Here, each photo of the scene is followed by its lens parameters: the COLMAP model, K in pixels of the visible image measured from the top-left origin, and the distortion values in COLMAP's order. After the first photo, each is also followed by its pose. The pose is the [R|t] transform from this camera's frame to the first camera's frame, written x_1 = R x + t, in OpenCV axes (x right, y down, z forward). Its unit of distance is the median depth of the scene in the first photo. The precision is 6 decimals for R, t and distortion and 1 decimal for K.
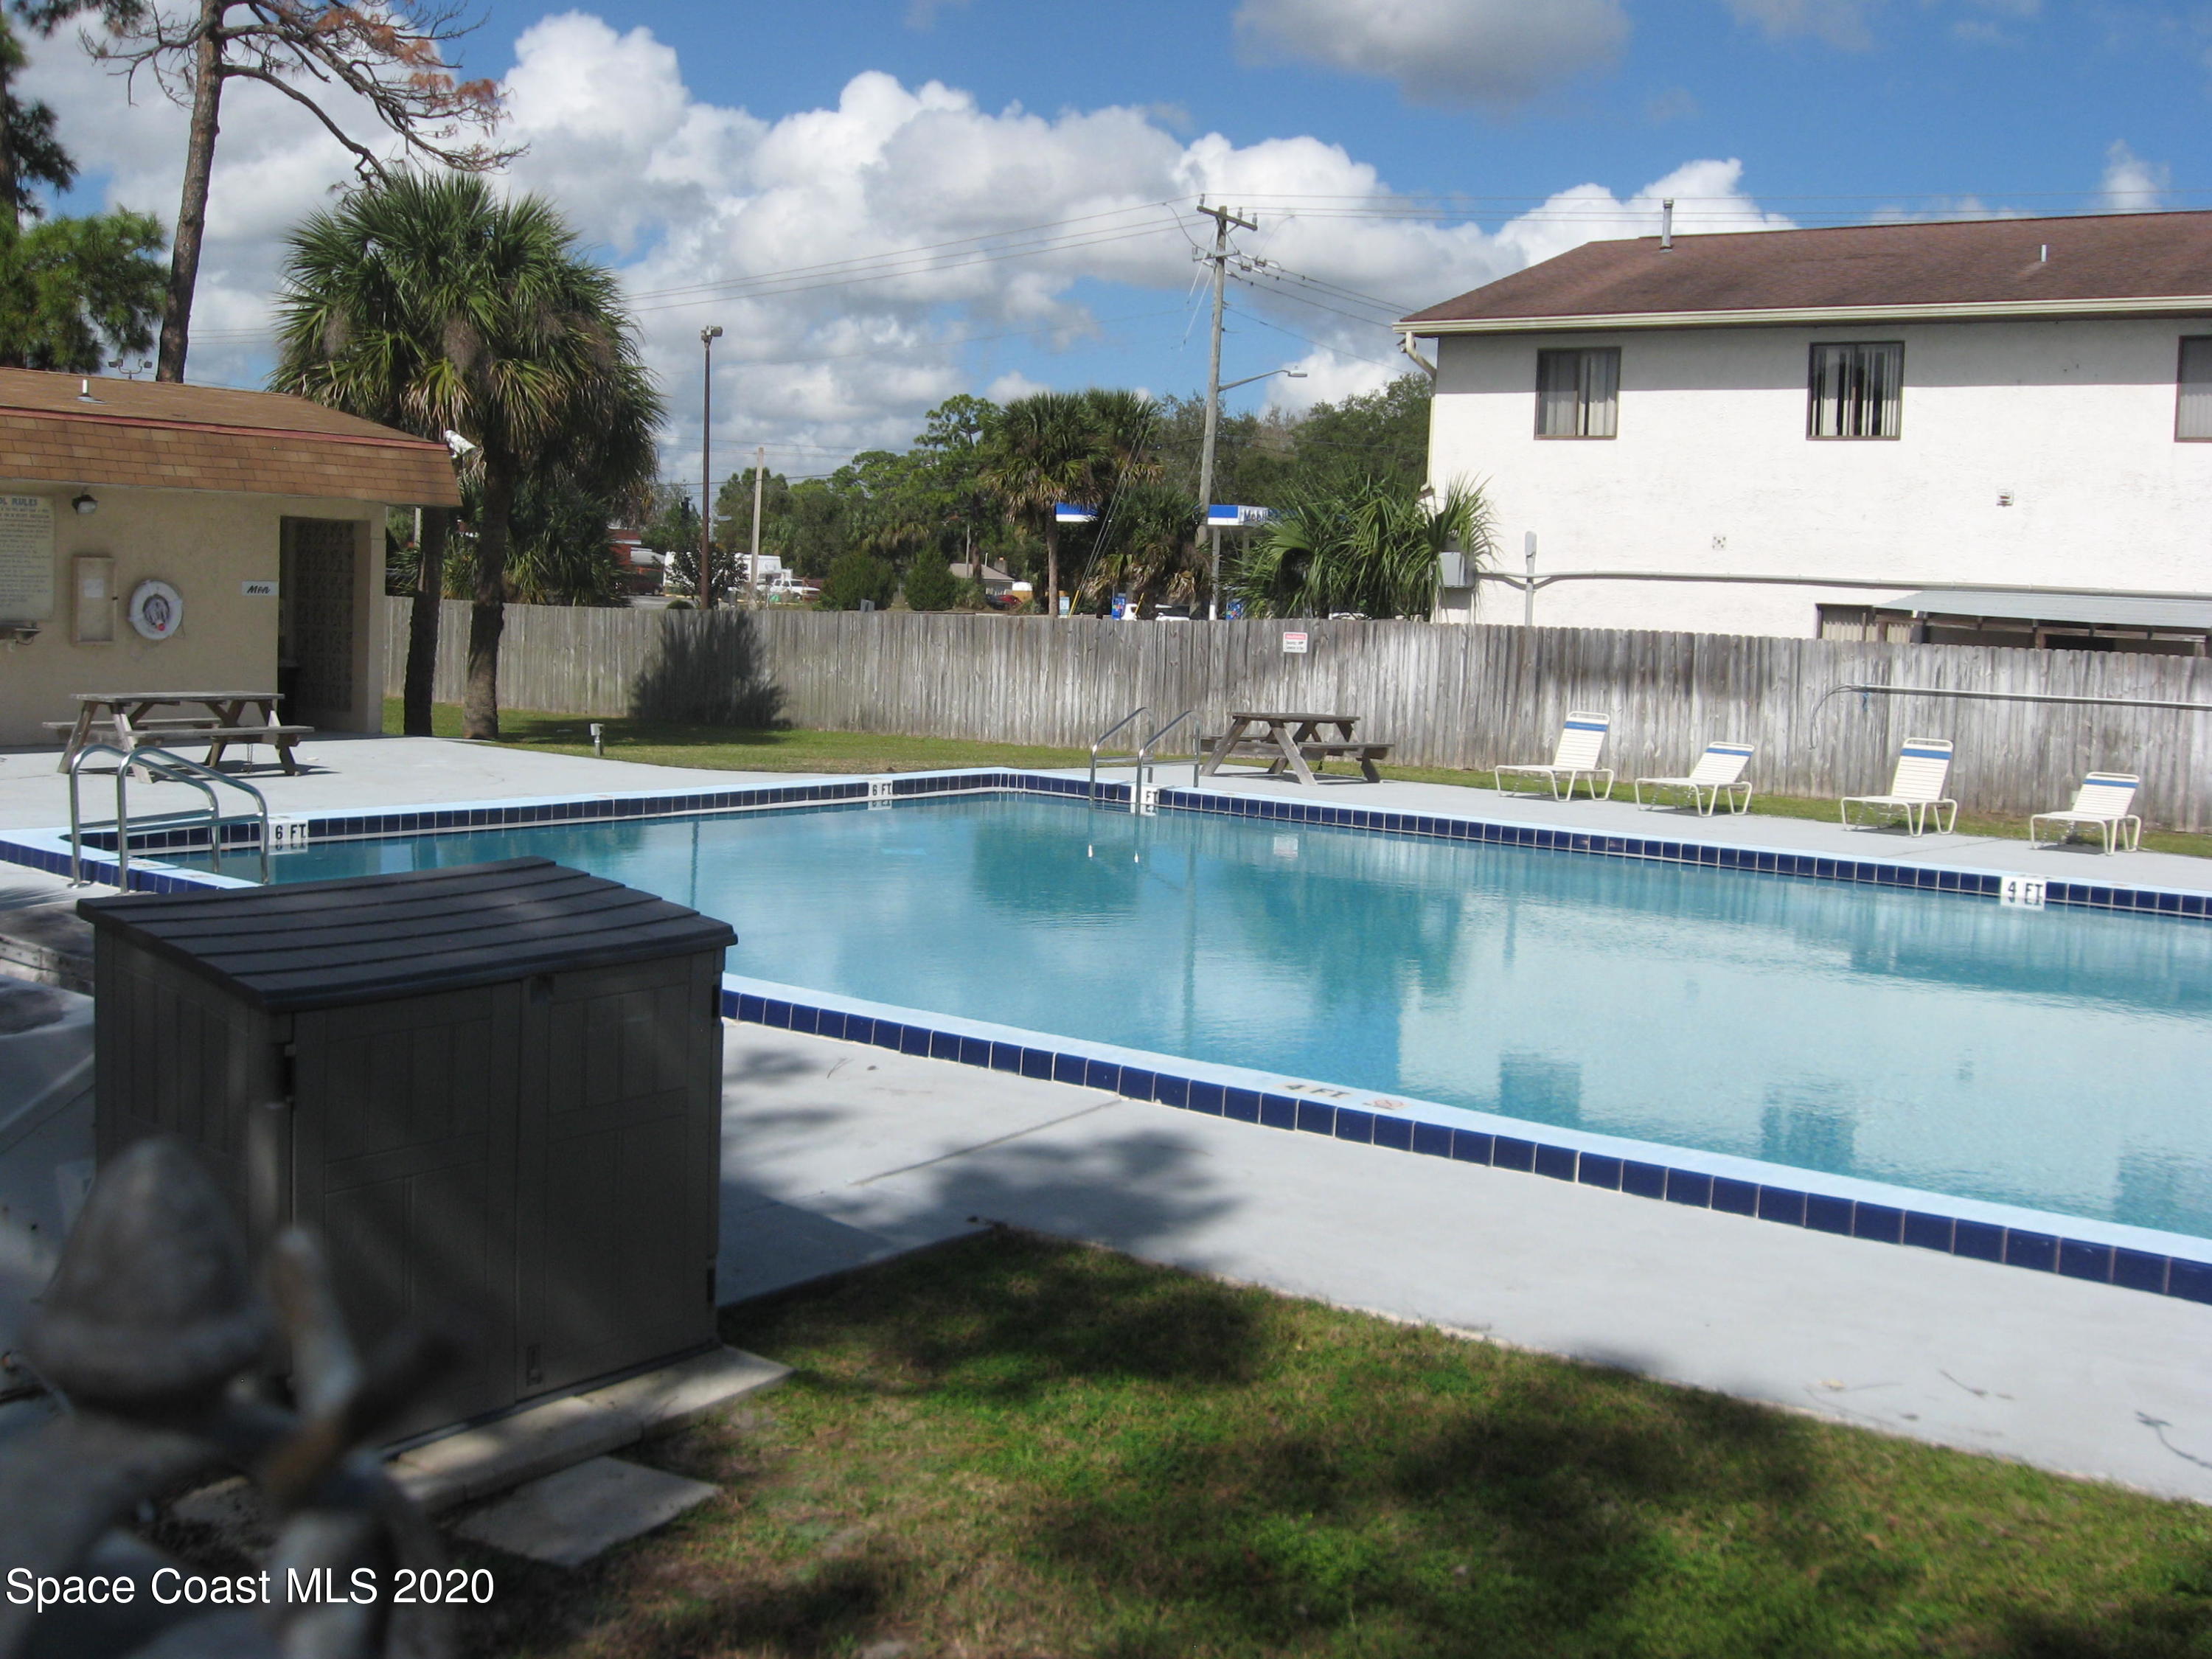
lens RADIAL K [[2320.2, 0, 1101.8], [0, 2320.2, 825.4], [0, 0, 1]] dist [-0.122077, 0.000000]
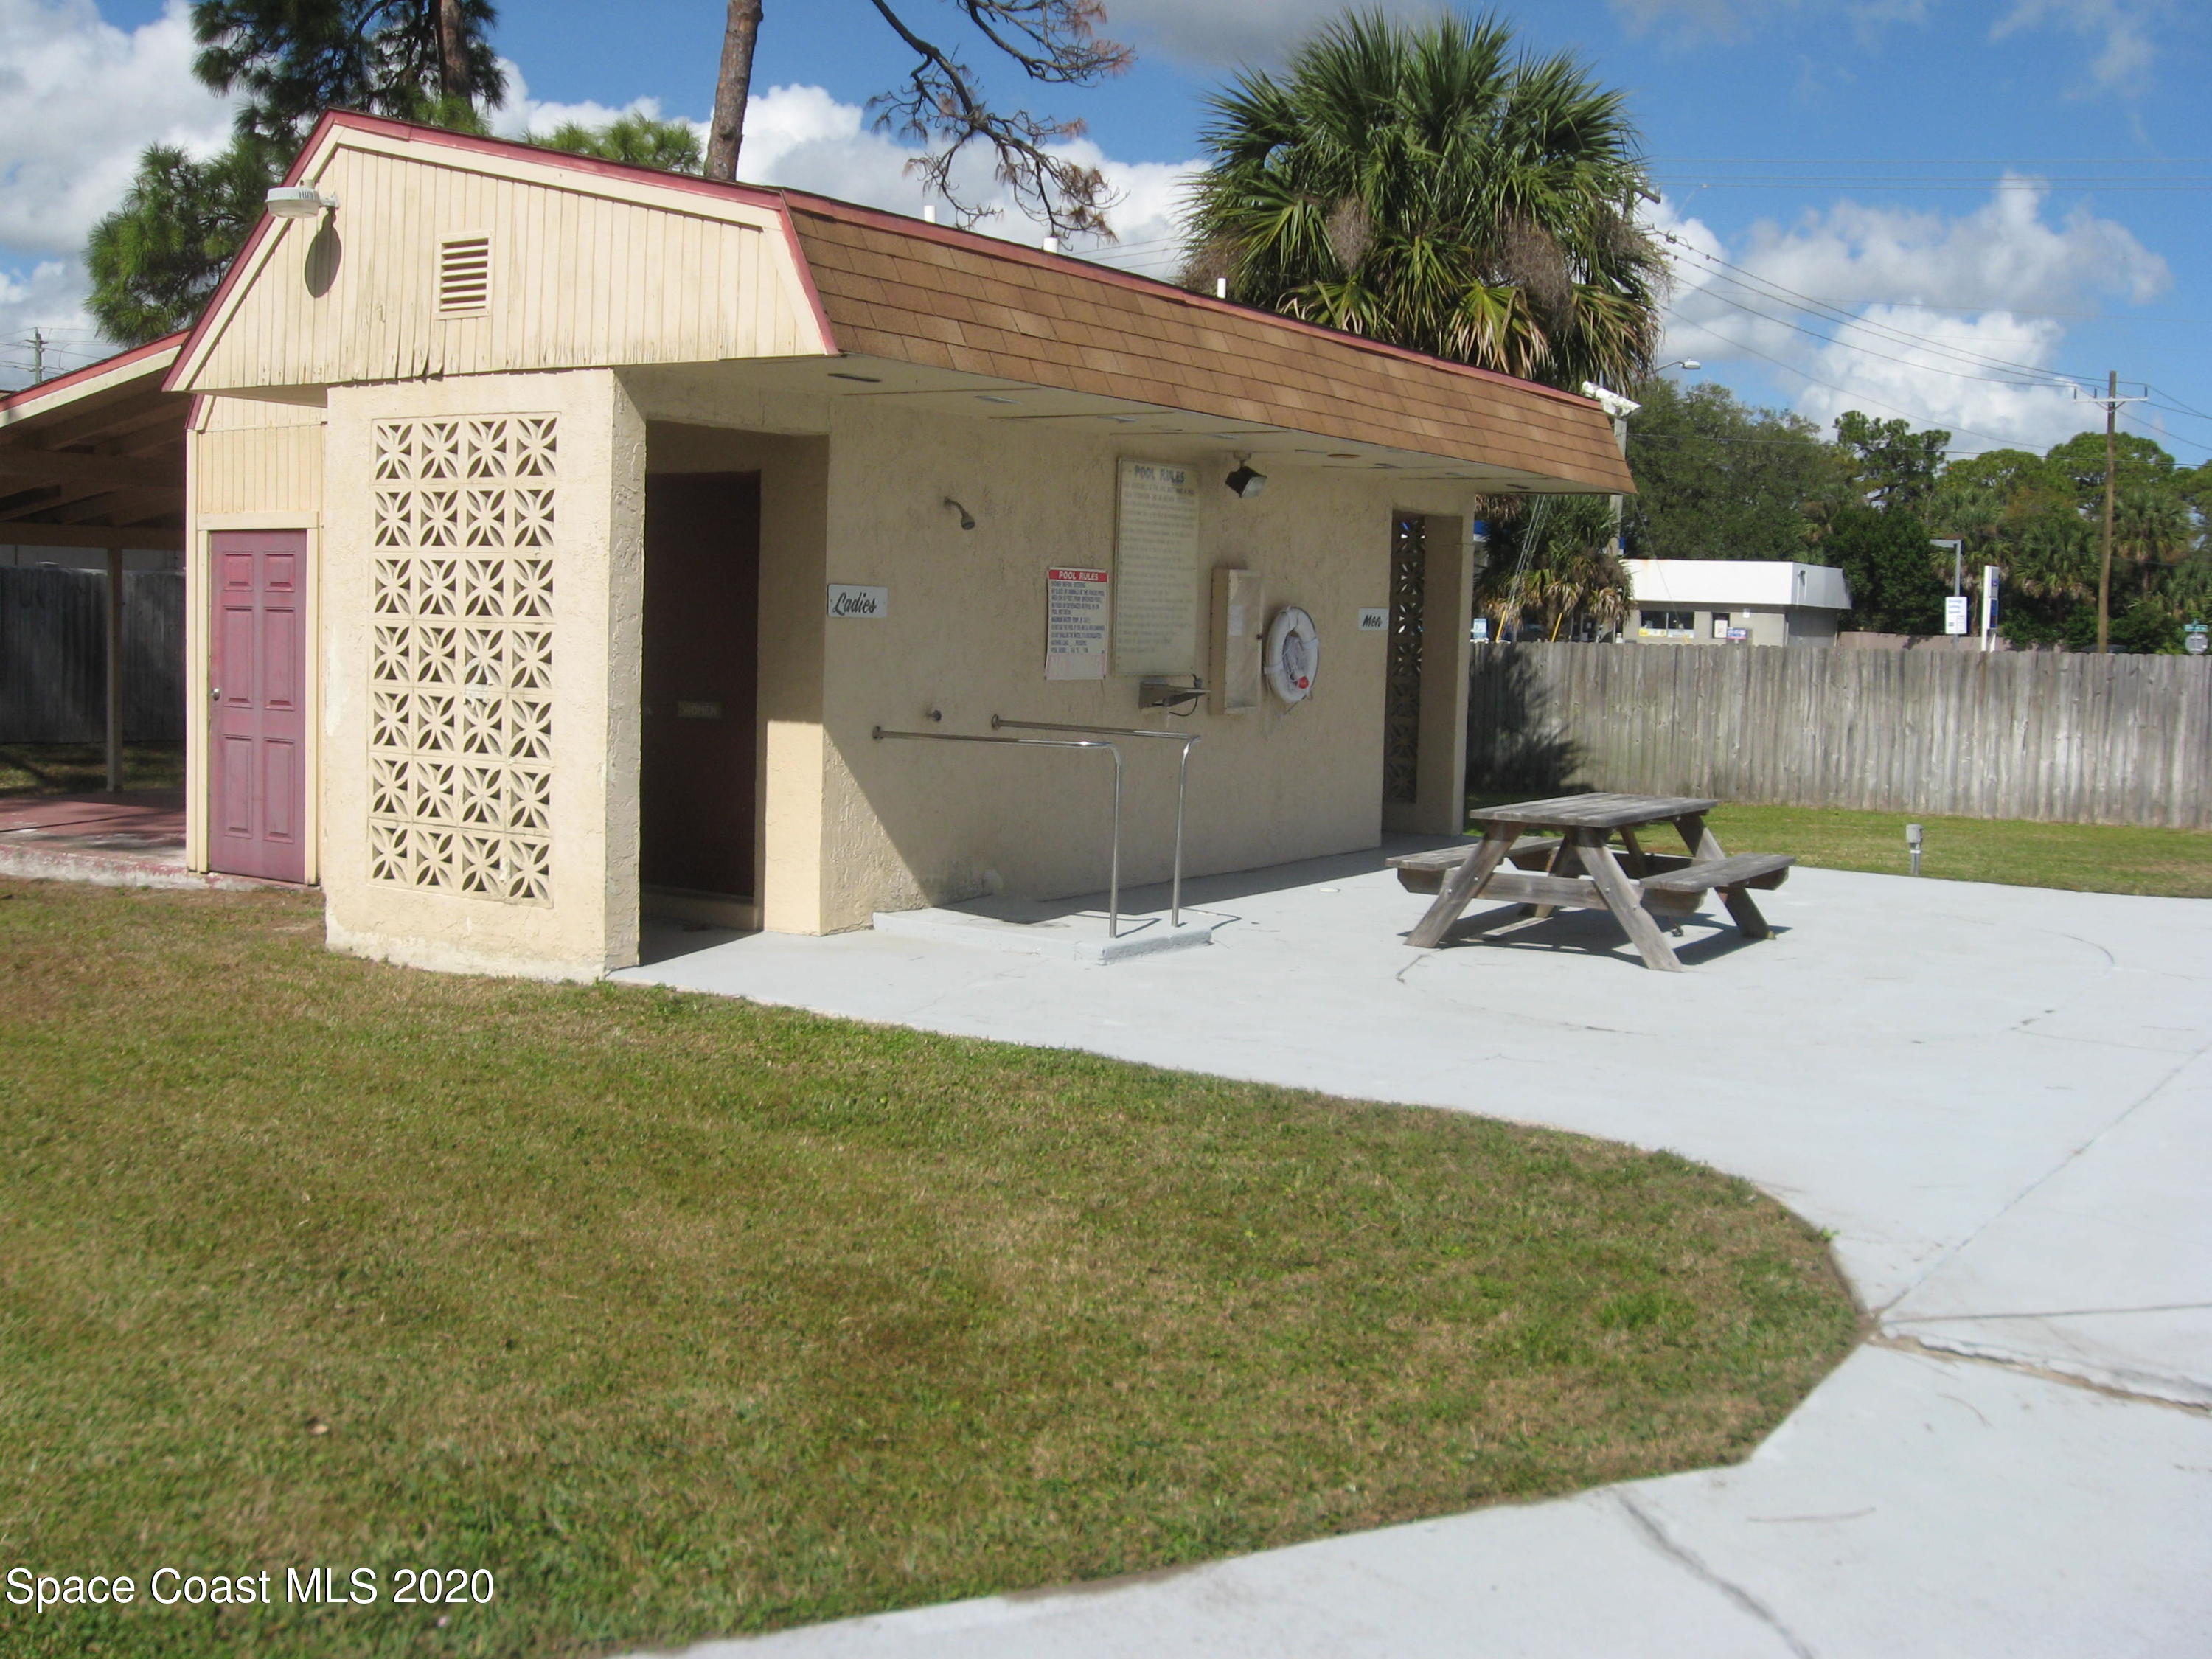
lens RADIAL K [[2320.2, 0, 1106.4], [0, 2320.2, 827.1], [0, 0, 1]] dist [-0.122077, 0.000000]
pose [[0.999187, -0.015794, 0.037094, -0.343503], [0.016059, 0.999847, -0.006878, -0.030456], [-0.036980, 0.007468, 0.999288, 0.252856]]
